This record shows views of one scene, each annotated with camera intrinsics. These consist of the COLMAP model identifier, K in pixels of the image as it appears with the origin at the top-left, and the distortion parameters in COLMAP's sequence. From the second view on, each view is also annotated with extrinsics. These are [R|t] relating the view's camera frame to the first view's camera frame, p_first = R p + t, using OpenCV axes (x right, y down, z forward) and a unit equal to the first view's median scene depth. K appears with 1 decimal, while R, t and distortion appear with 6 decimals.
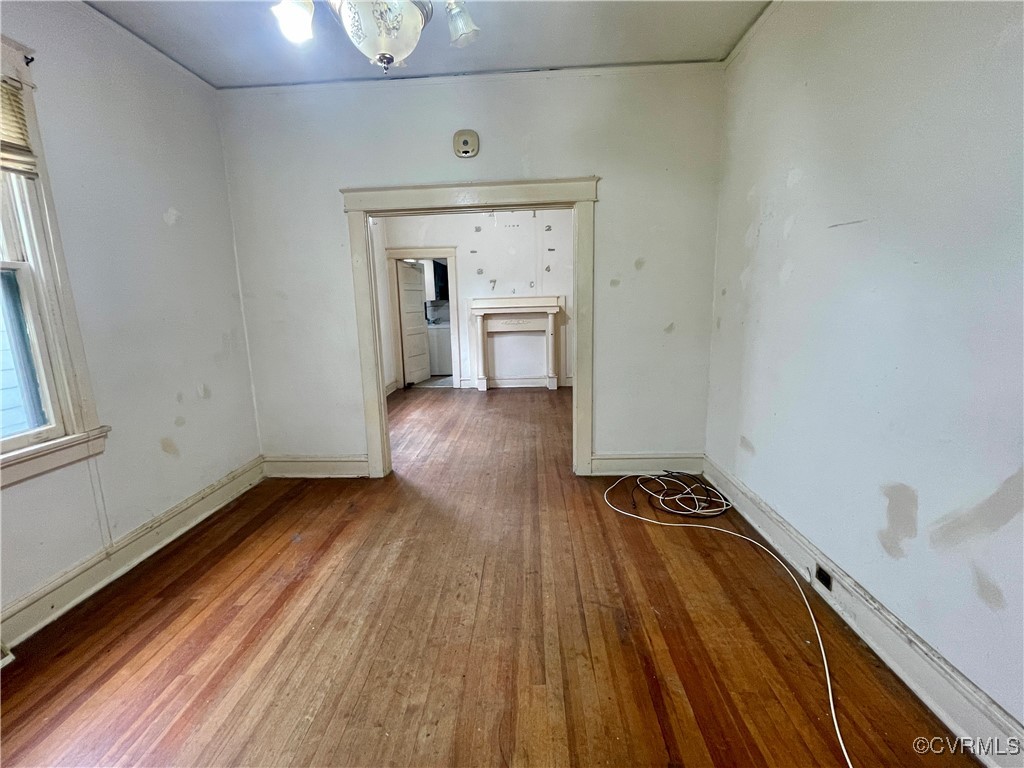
lens RADIAL K [[456.0, 0, 509.5], [0, 456.0, 383.1], [0, 0, 1]] dist [-0.007509, -0.000034]
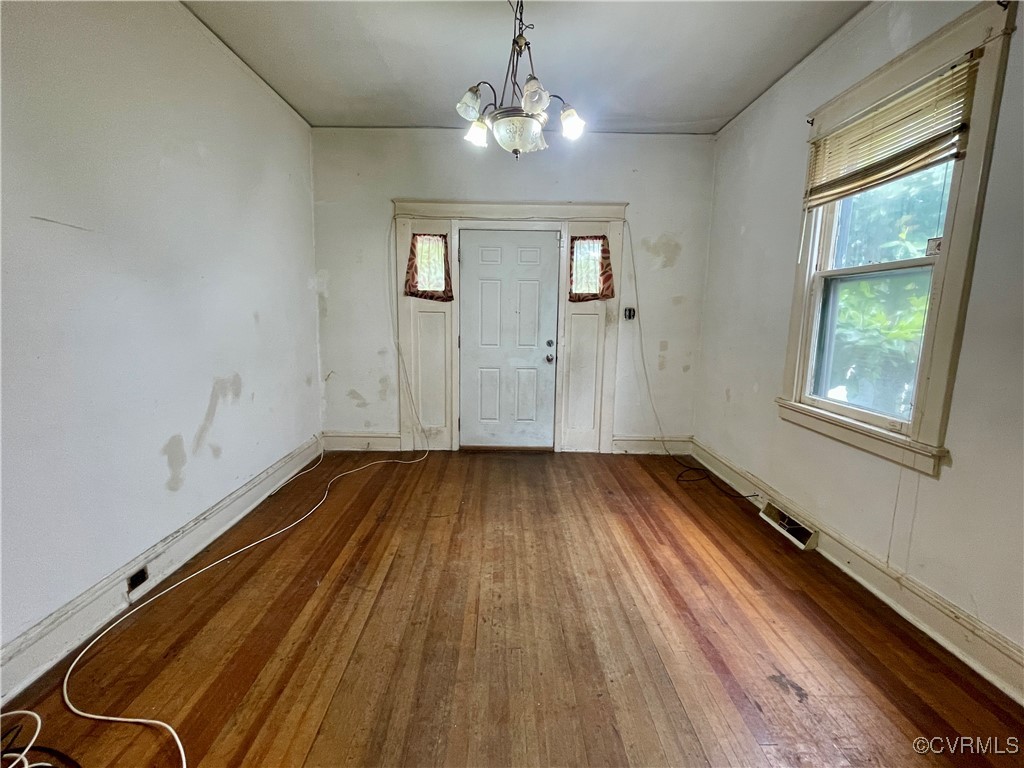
lens RADIAL K [[456.0, 0, 503.4], [0, 456.0, 384.8], [0, 0, 1]] dist [-0.007509, -0.000034]
pose [[-0.998708, 0.023730, -0.044926, -0.090954], [0.007588, 0.943974, 0.329934, -0.313303], [0.050238, 0.329167, -0.942934, 1.865524]]
